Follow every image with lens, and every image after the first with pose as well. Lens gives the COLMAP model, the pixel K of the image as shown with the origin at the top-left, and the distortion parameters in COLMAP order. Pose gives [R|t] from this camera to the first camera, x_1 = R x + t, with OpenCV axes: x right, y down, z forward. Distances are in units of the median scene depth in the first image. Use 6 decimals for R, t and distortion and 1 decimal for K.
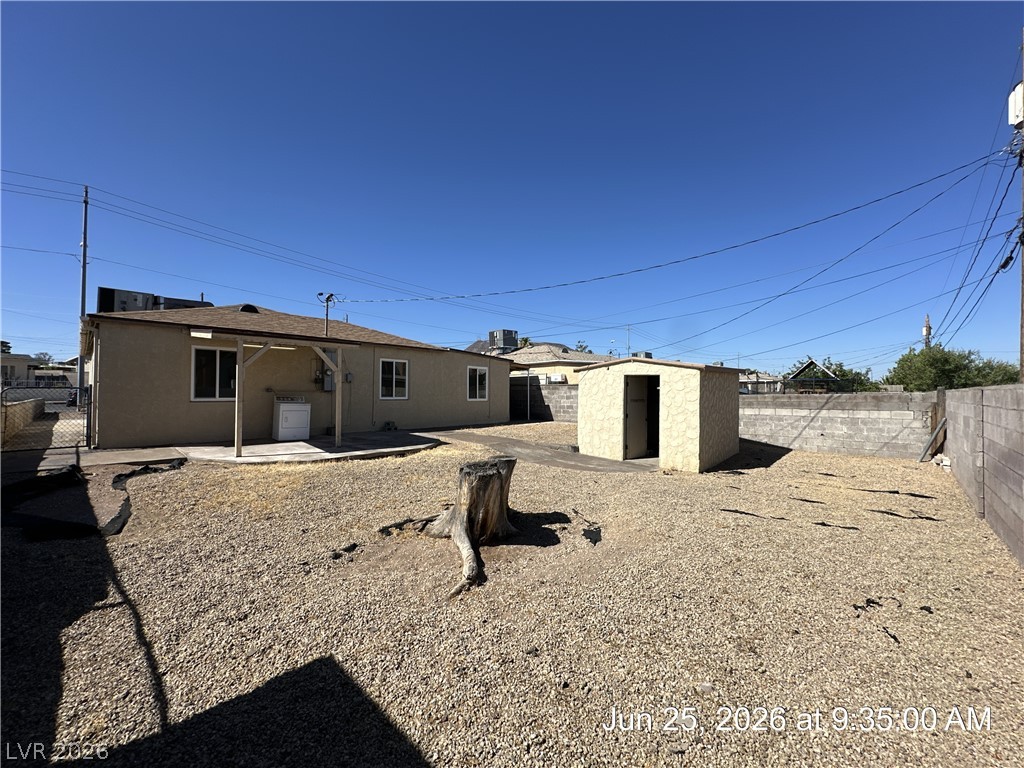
lens RADIAL K [[407.8, 0, 509.6], [0, 407.8, 384.8], [0, 0, 1]] dist [-0.003827, 0.001032]
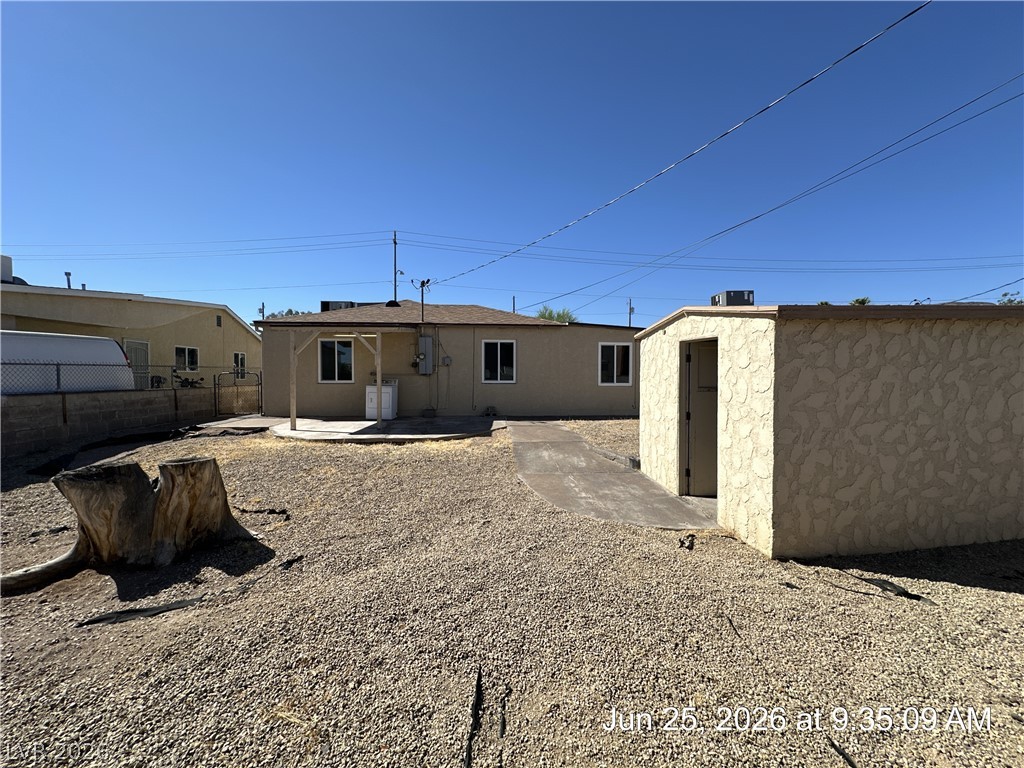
lens RADIAL K [[407.8, 0, 513.1], [0, 407.8, 386.3], [0, 0, 1]] dist [-0.003827, 0.001032]
pose [[0.742205, 0.013161, -0.670044, 0.453227], [0.014780, 0.999243, 0.035999, 0.012272], [0.670010, -0.036622, 0.741448, 0.419705]]
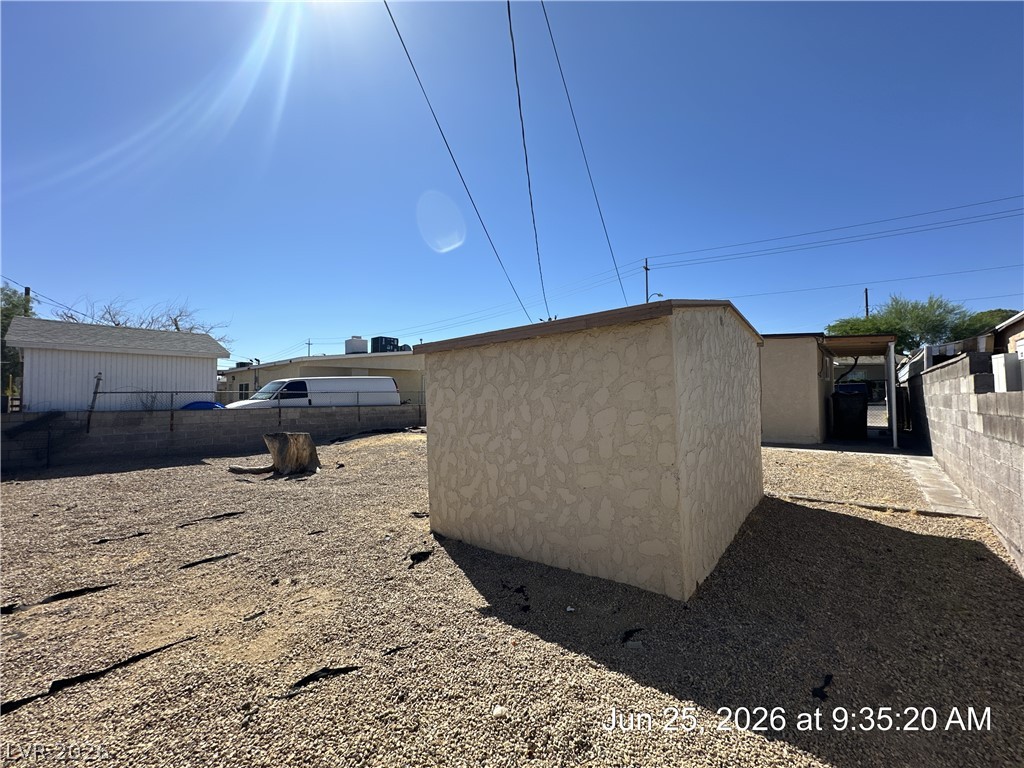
lens RADIAL K [[407.8, 0, 511.0], [0, 407.8, 385.3], [0, 0, 1]] dist [-0.003827, 0.001032]
pose [[0.035960, -0.033570, -0.998789, 0.858240], [0.027448, 0.999092, -0.032592, 0.025912], [0.998976, -0.026243, 0.036849, 0.895826]]
